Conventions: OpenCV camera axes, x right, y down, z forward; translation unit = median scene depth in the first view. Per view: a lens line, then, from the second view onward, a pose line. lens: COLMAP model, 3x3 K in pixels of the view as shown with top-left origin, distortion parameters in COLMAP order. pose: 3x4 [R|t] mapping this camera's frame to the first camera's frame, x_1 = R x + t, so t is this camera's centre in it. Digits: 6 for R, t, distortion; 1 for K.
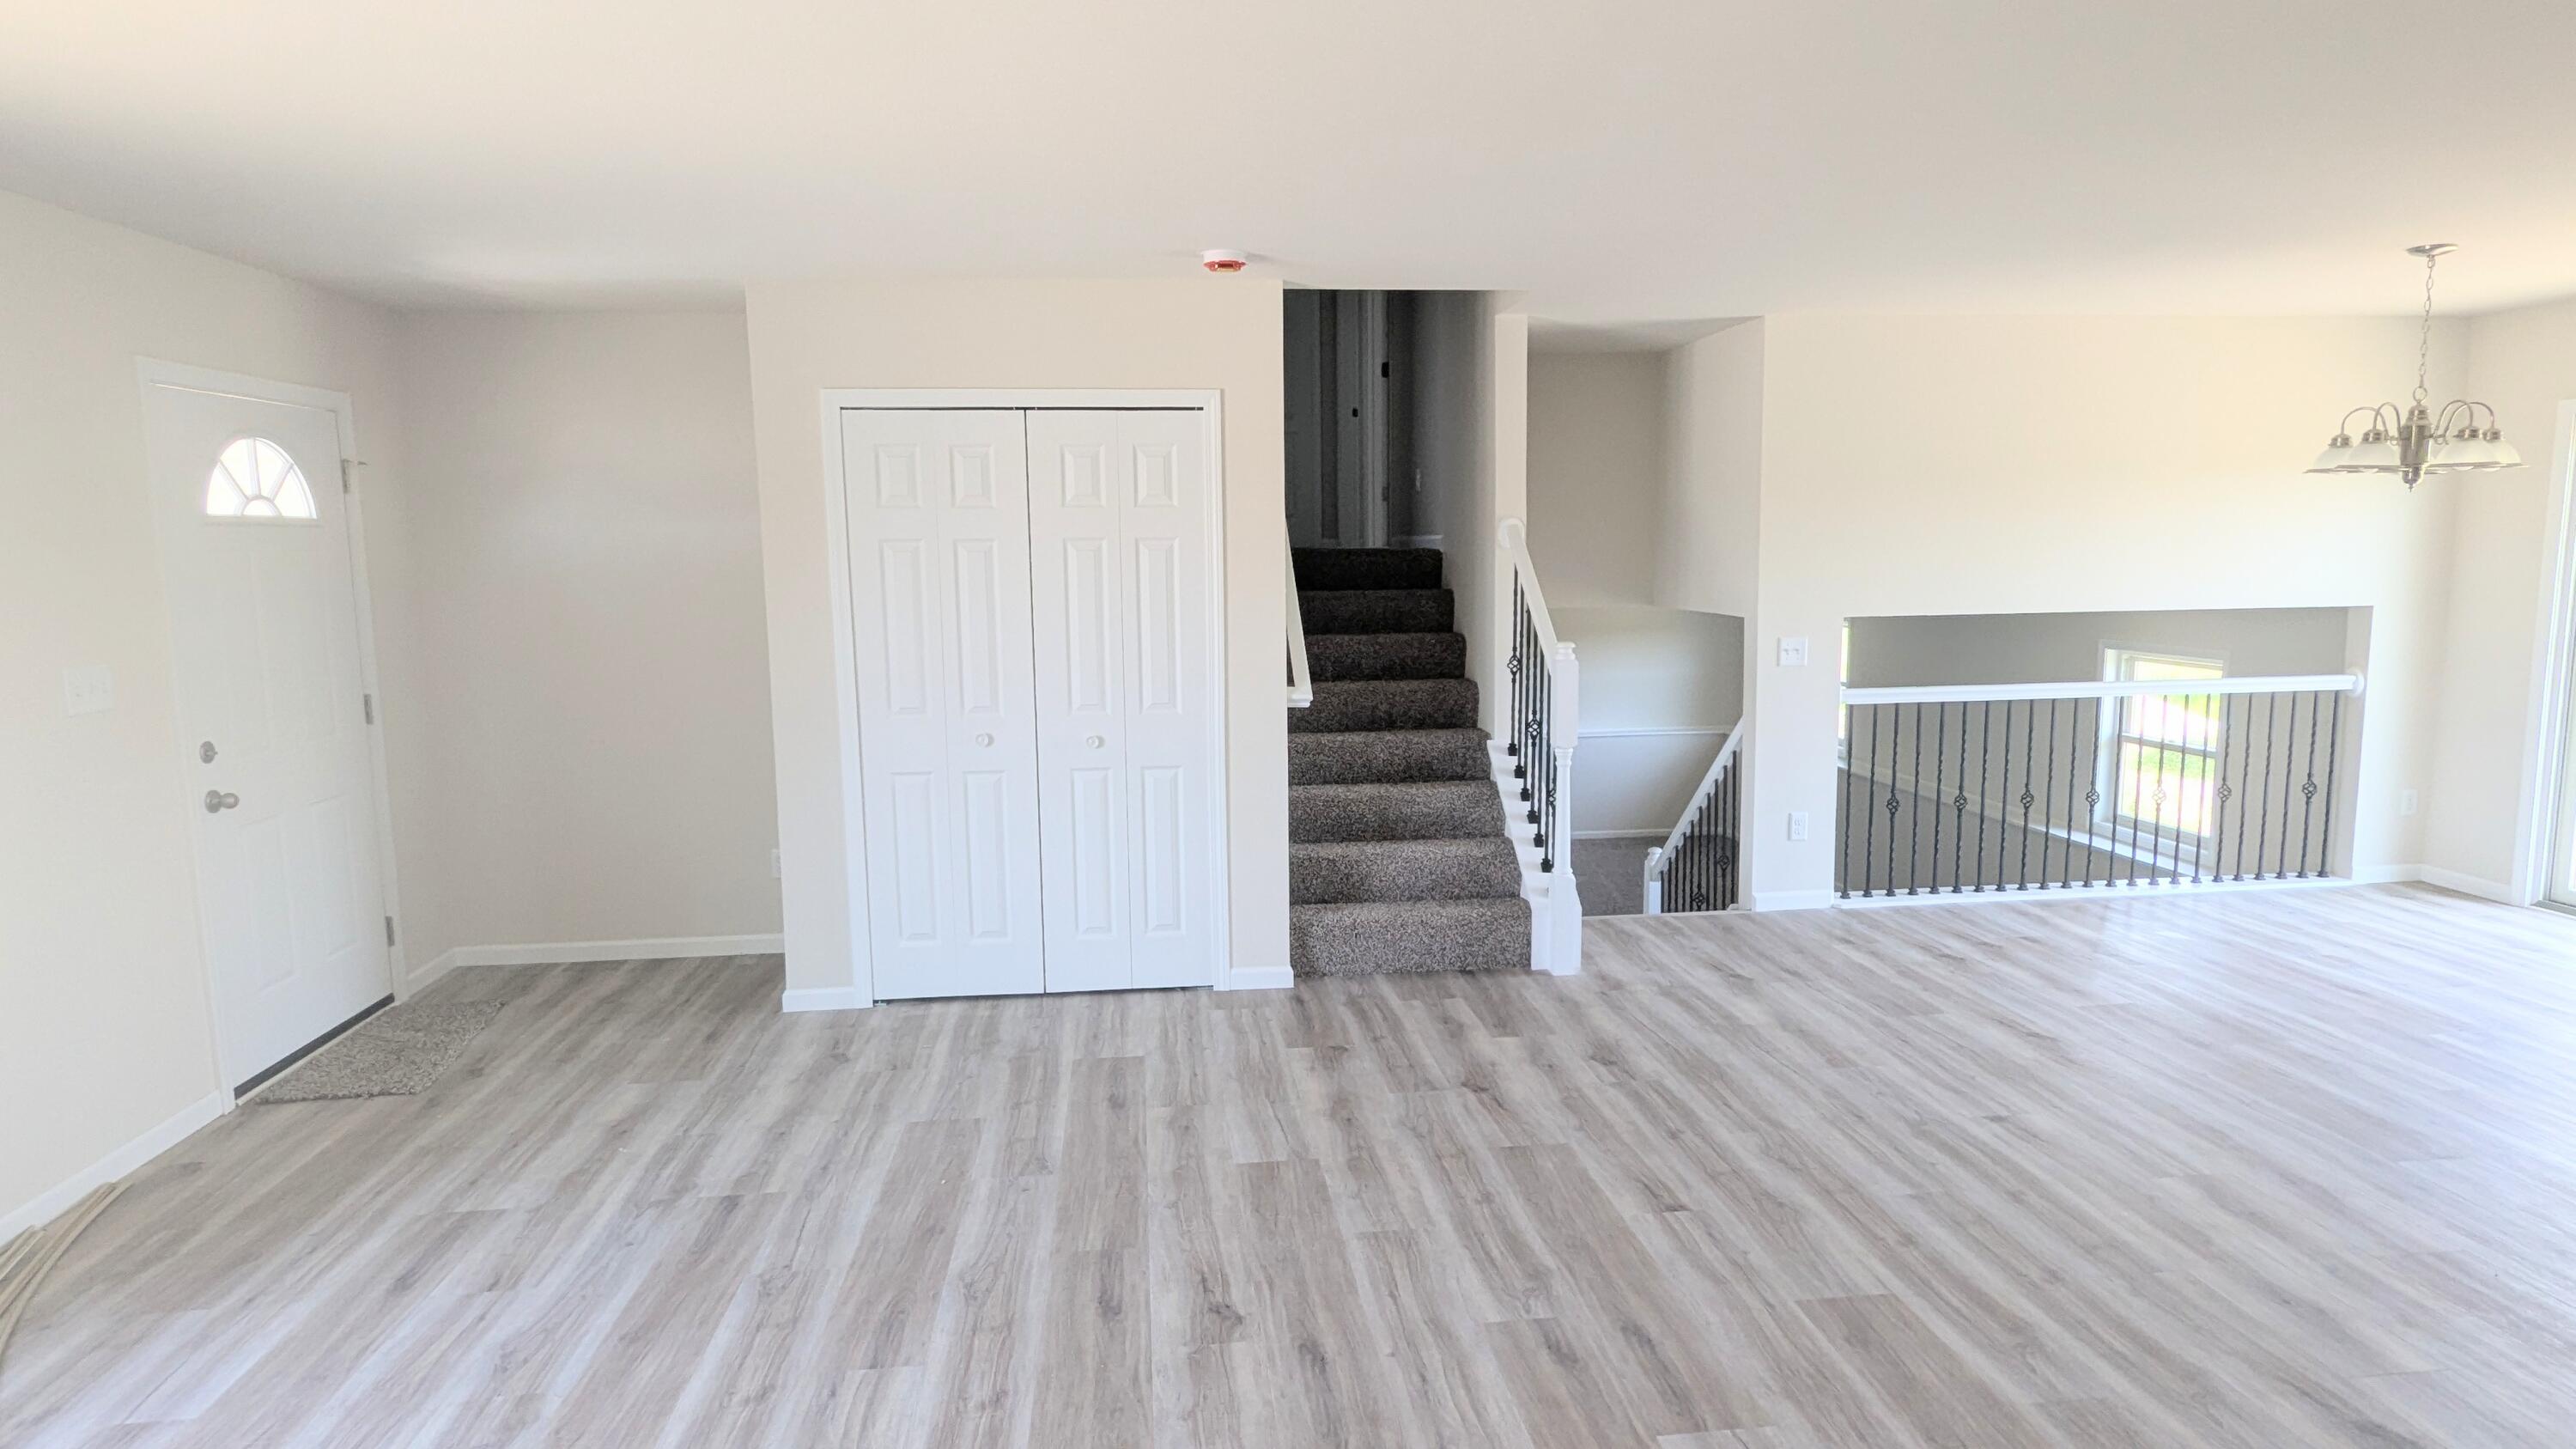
lens RADIAL K [[1419.0, 0, 1276.9], [0, 1419.0, 723.0], [0, 0, 1]] dist [0.001268, 0.000488]
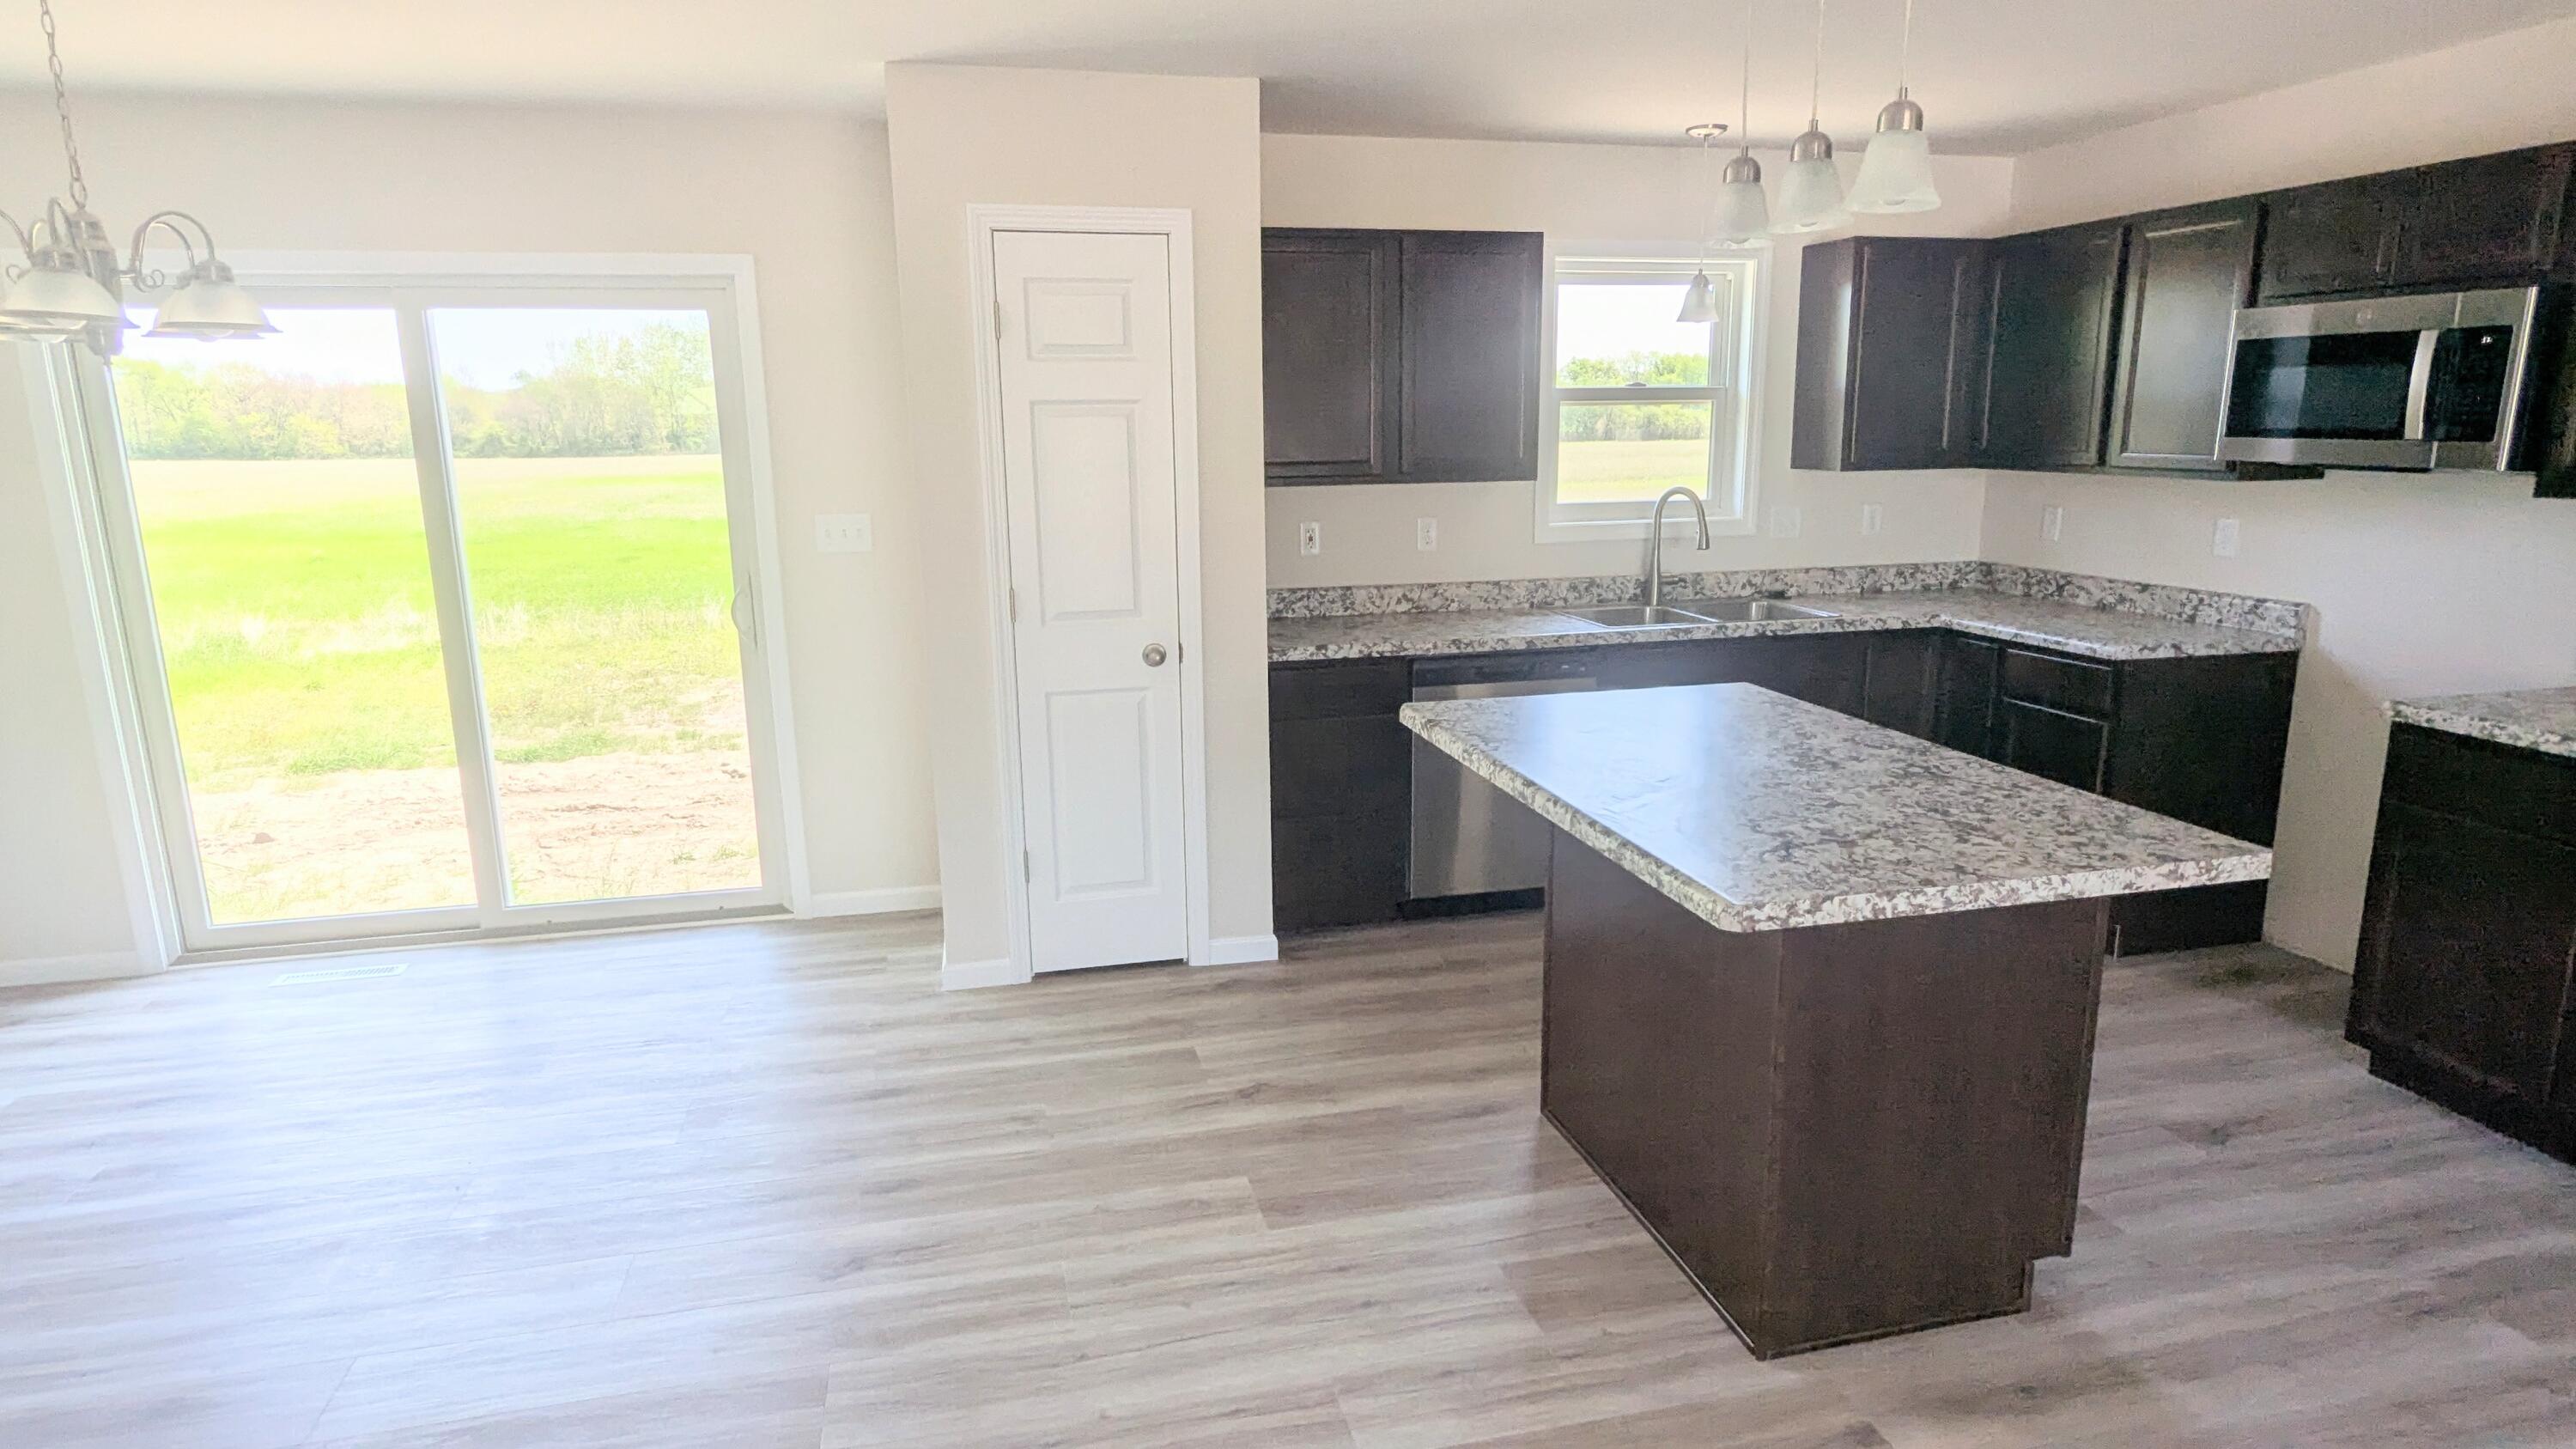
lens RADIAL K [[1419.0, 0, 1286.8], [0, 1419.0, 725.1], [0, 0, 1]] dist [0.001268, 0.000488]
pose [[-0.126532, -0.191801, 0.973243, 0.134311], [0.139872, 0.967877, 0.208928, -0.064808], [-0.982052, 0.162566, -0.095640, 0.507230]]
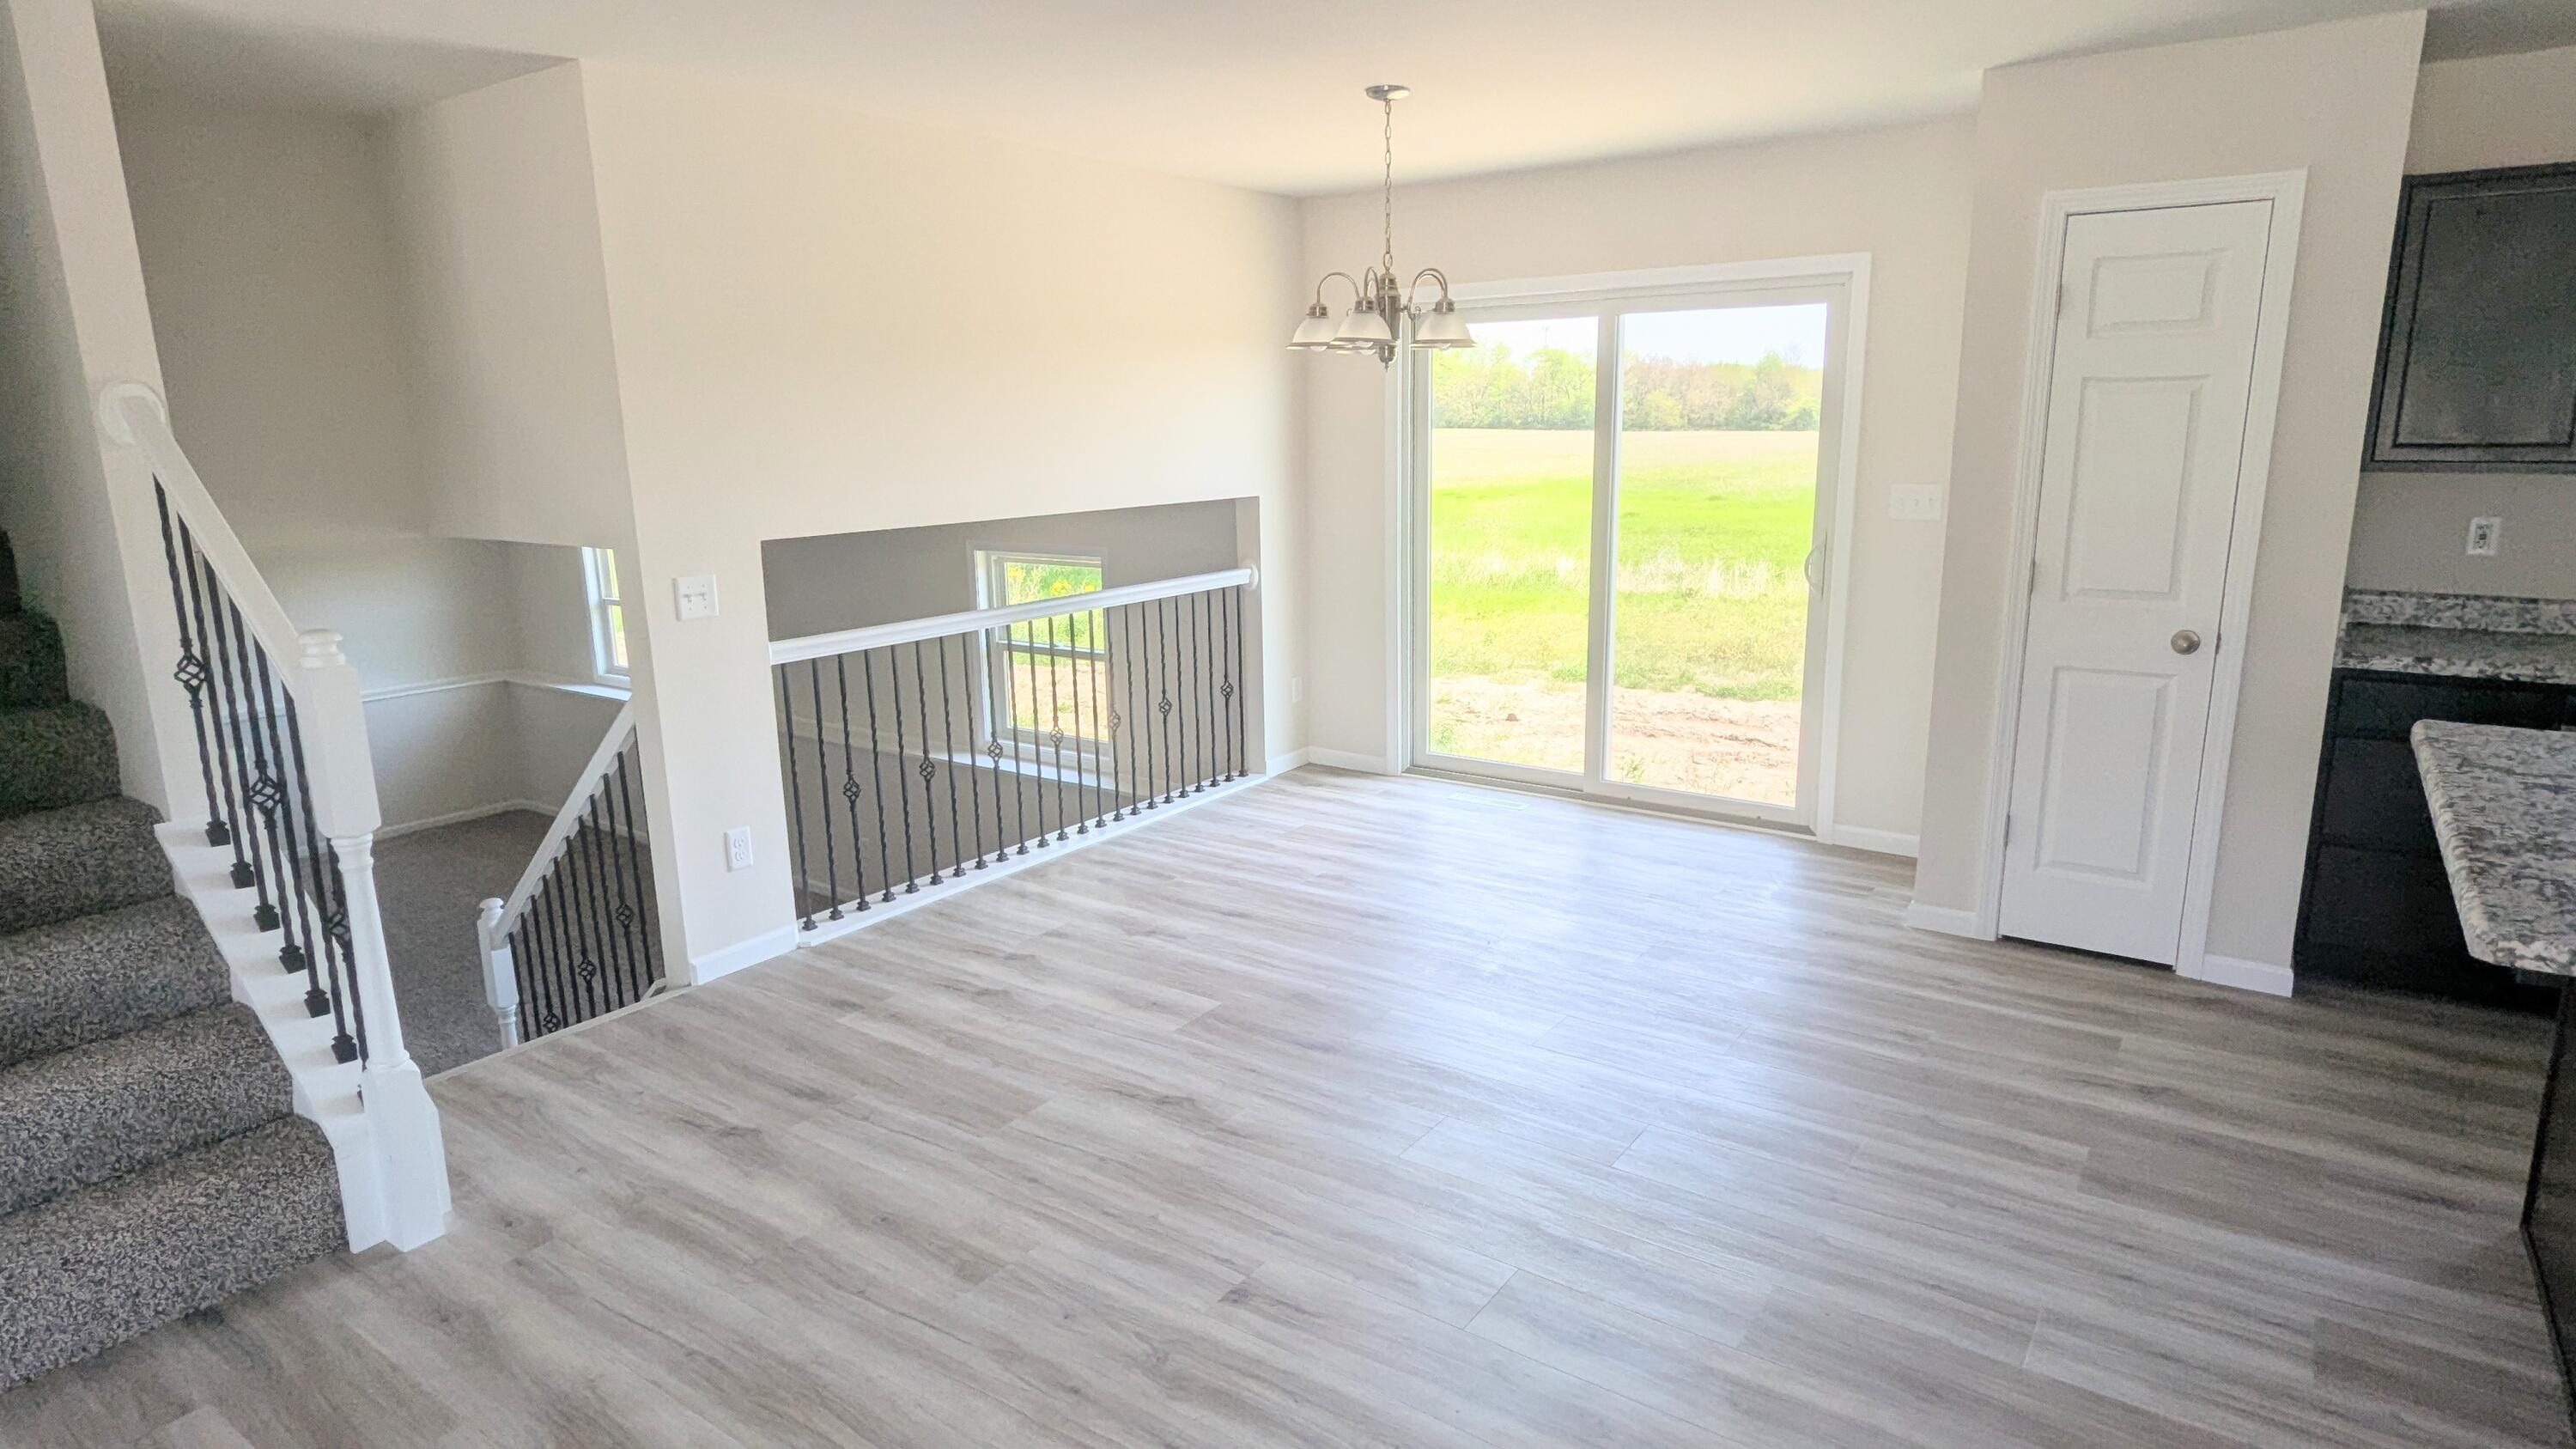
lens RADIAL K [[1419.0, 0, 1284.4], [0, 1419.0, 724.4], [0, 0, 1]] dist [0.001268, 0.000488]
pose [[0.660386, -0.155514, 0.734647, 0.047902], [0.100088, 0.987820, 0.119137, -0.045467], [-0.744227, -0.005147, 0.667907, 0.365574]]
